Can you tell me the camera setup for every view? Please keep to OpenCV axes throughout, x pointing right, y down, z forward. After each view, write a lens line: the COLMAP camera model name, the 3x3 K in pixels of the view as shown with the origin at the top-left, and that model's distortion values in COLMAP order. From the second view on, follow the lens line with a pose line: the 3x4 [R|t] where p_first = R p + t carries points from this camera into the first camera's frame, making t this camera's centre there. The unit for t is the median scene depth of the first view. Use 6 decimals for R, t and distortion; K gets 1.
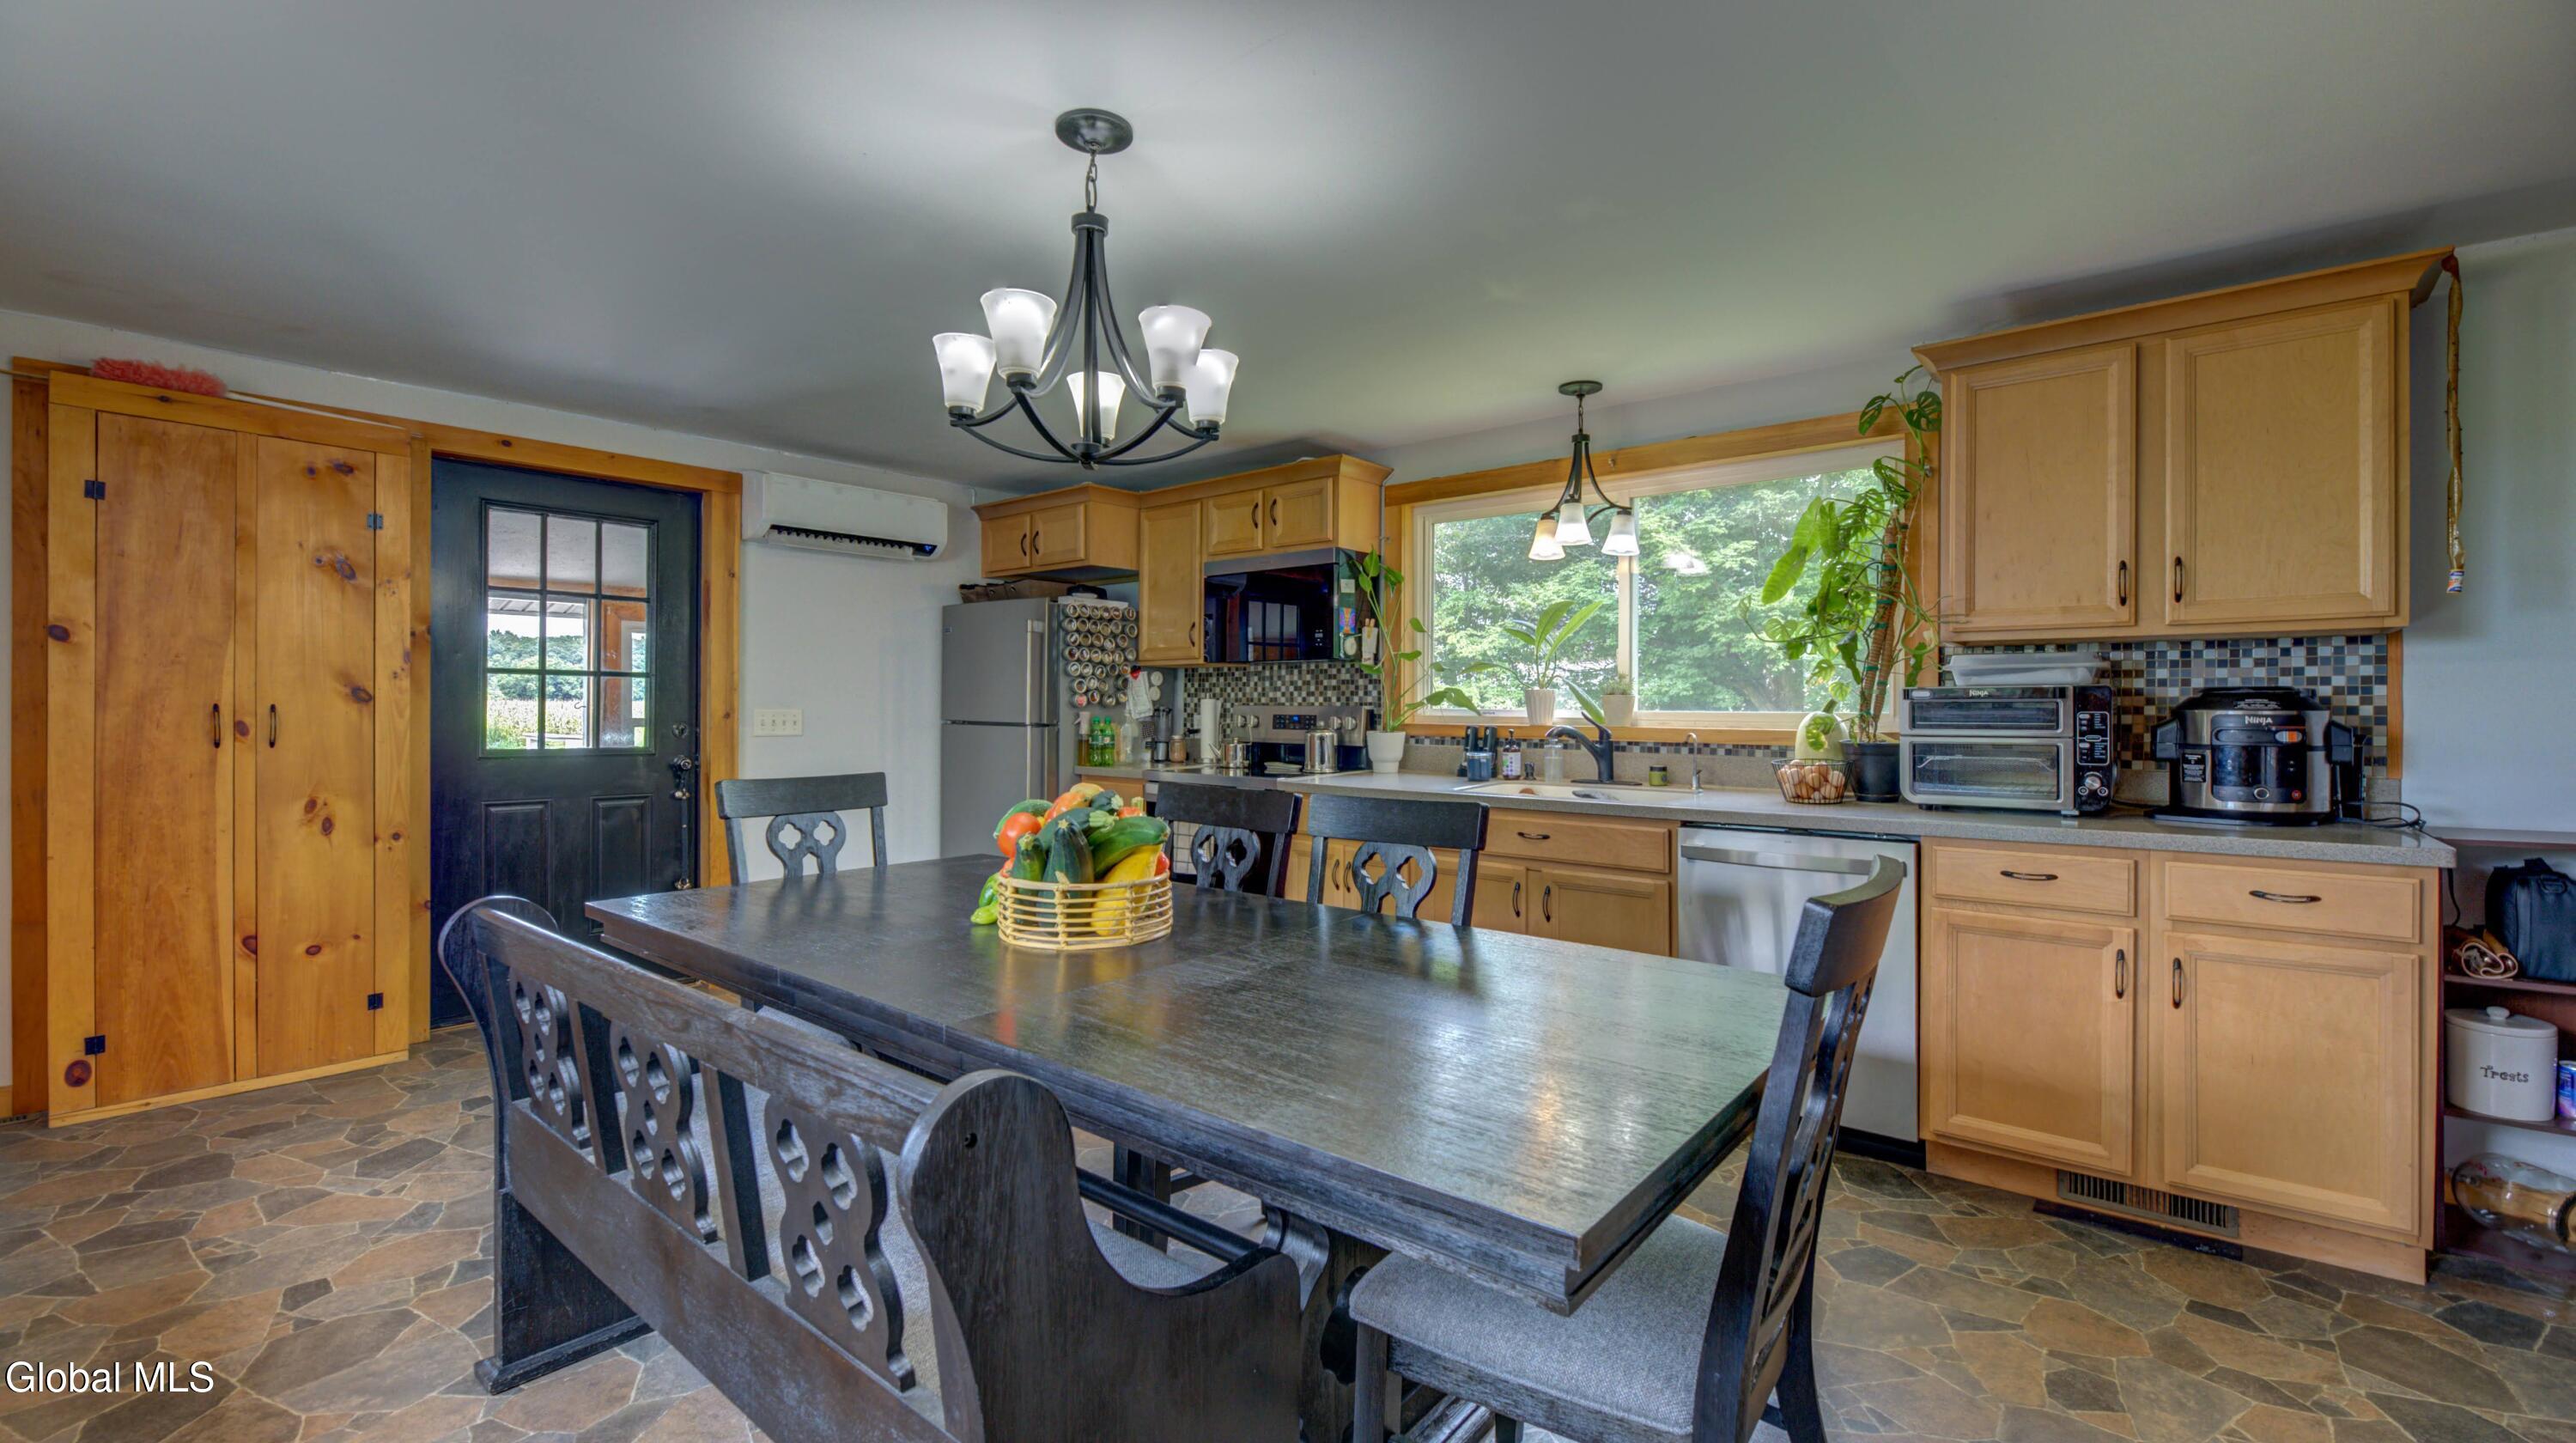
lens RADIAL K [[1071.5, 0, 1279.6], [0, 1071.5, 708.0], [0, 0, 1]] dist [-0.000682, -0.006525]
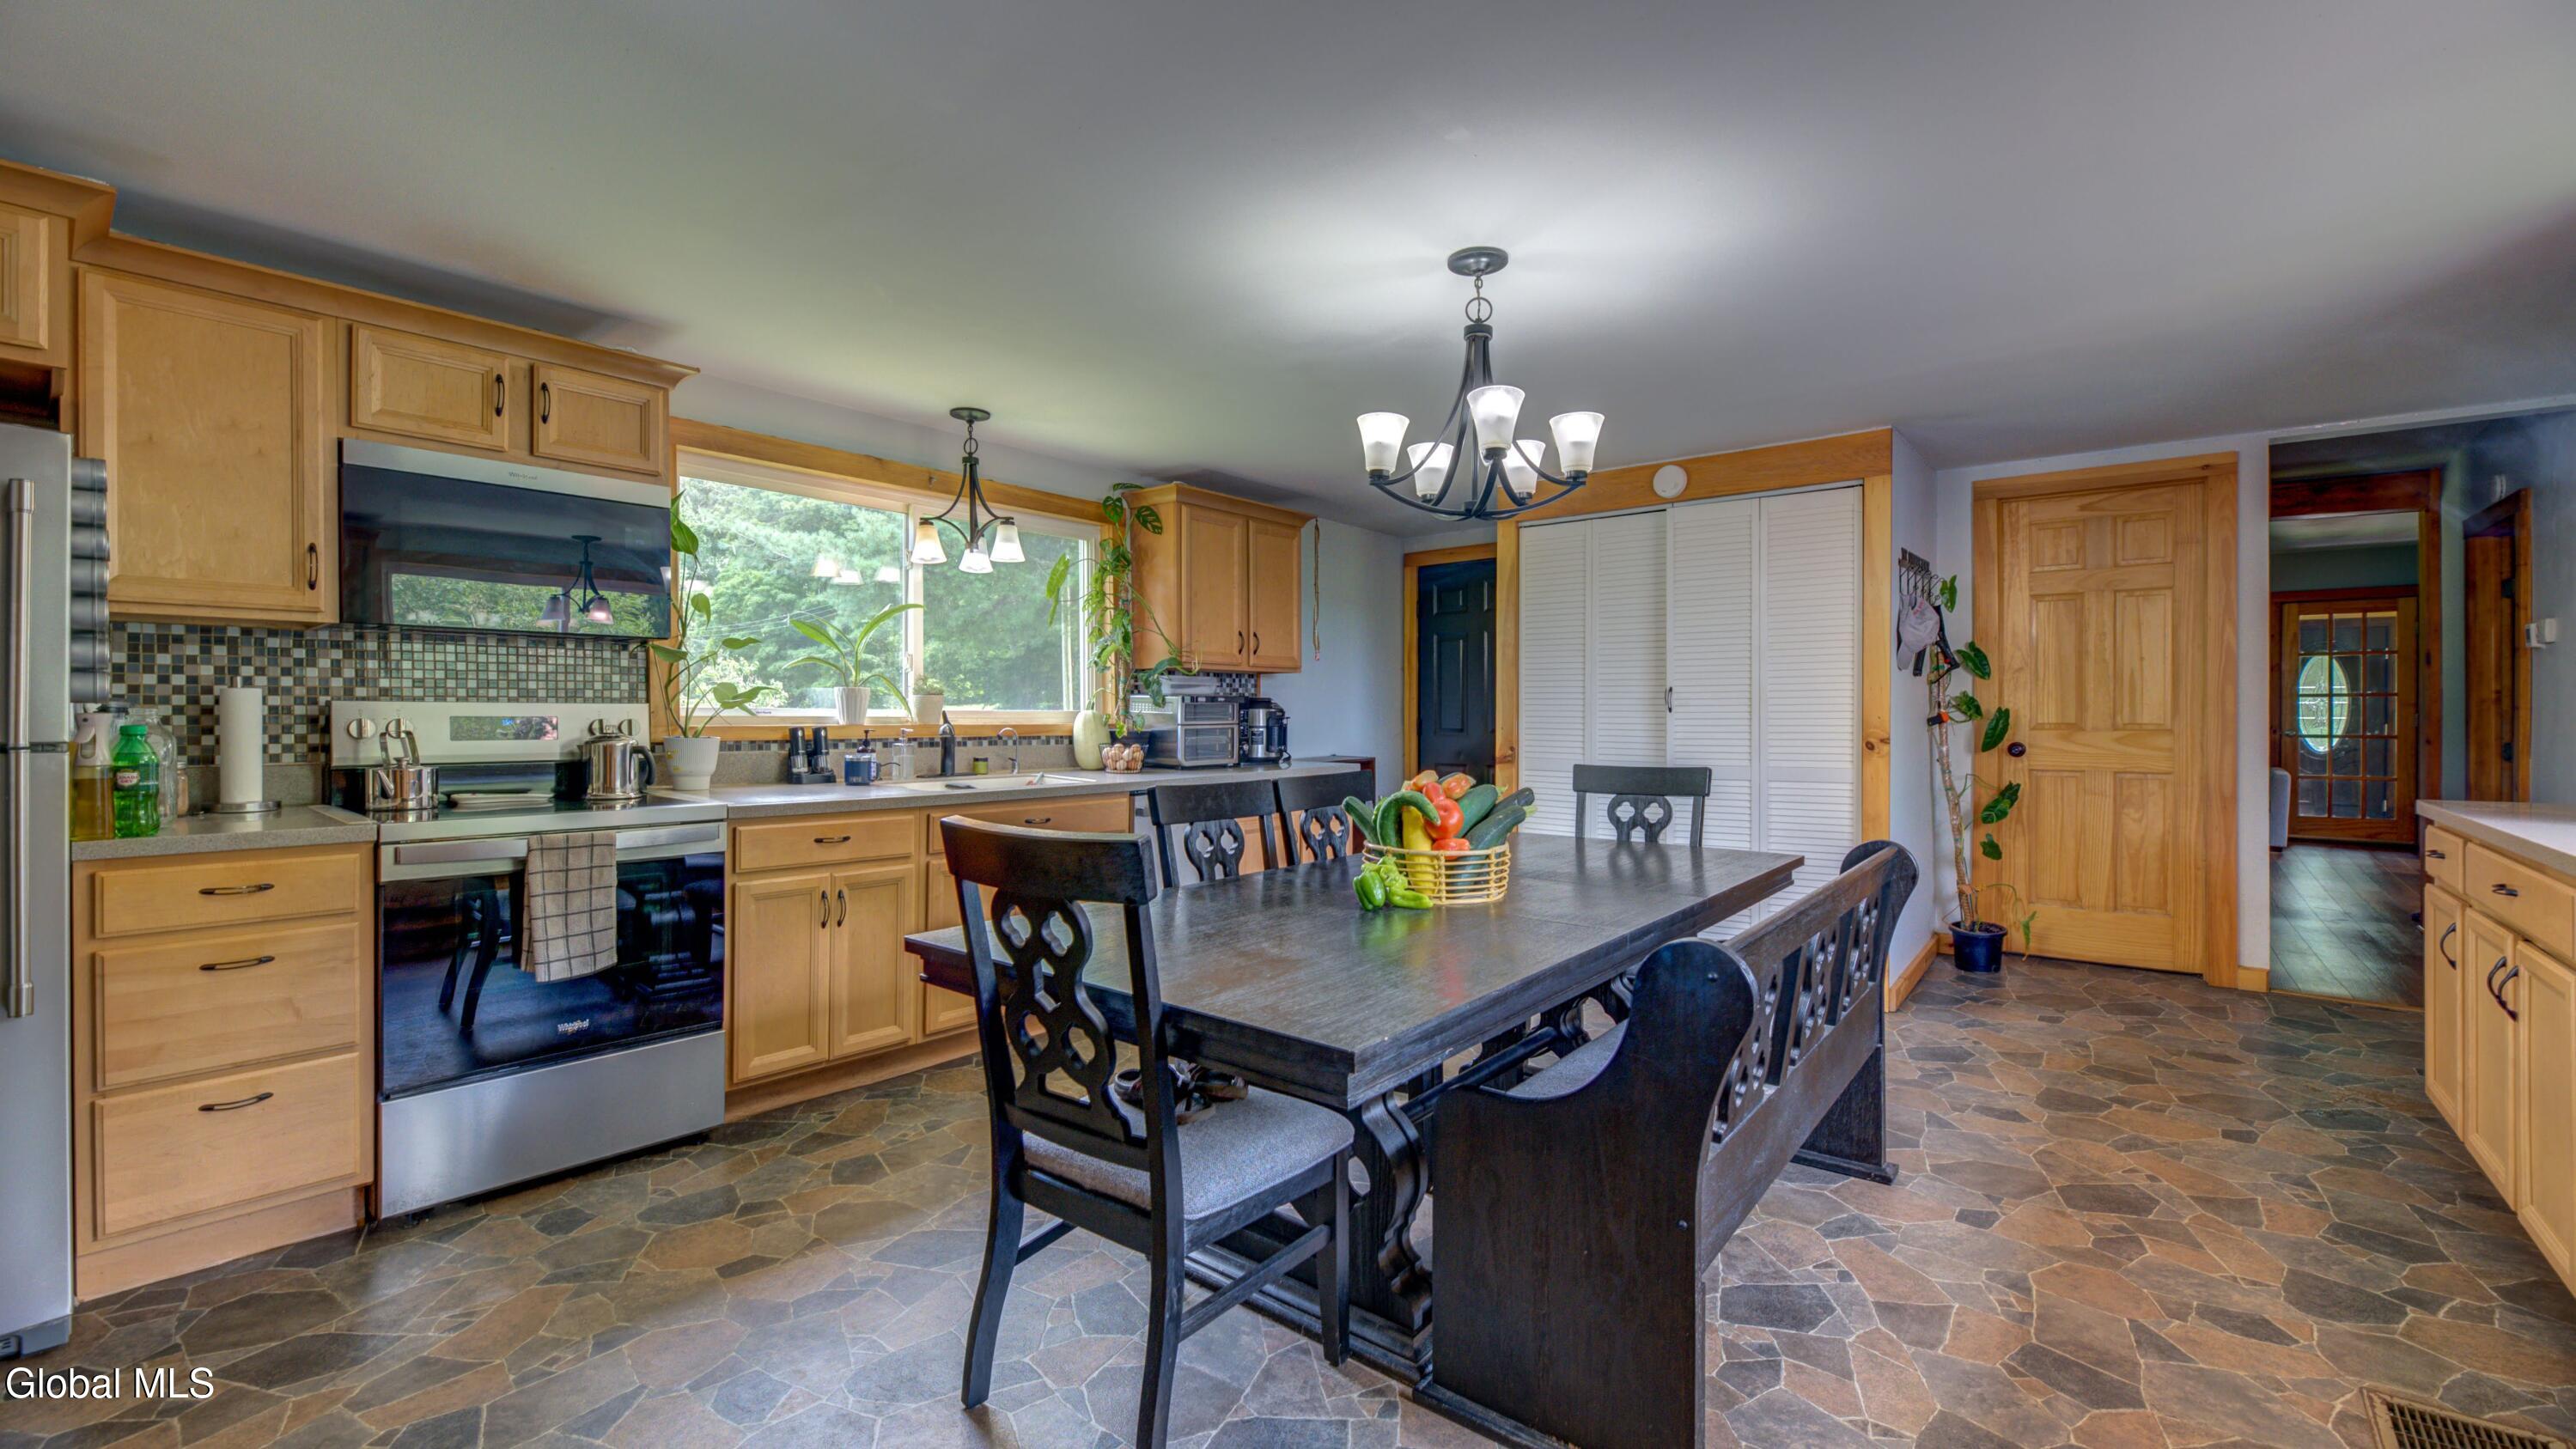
lens RADIAL K [[1071.3, 0, 1279.6], [0, 1071.3, 711.0], [0, 0, 1]] dist [-0.000682, -0.006525]
pose [[-0.026788, -0.006490, 0.999620, -0.850215], [-0.006210, 0.999961, 0.006326, -0.005527], [-0.999622, -0.006038, -0.026827, 0.740433]]
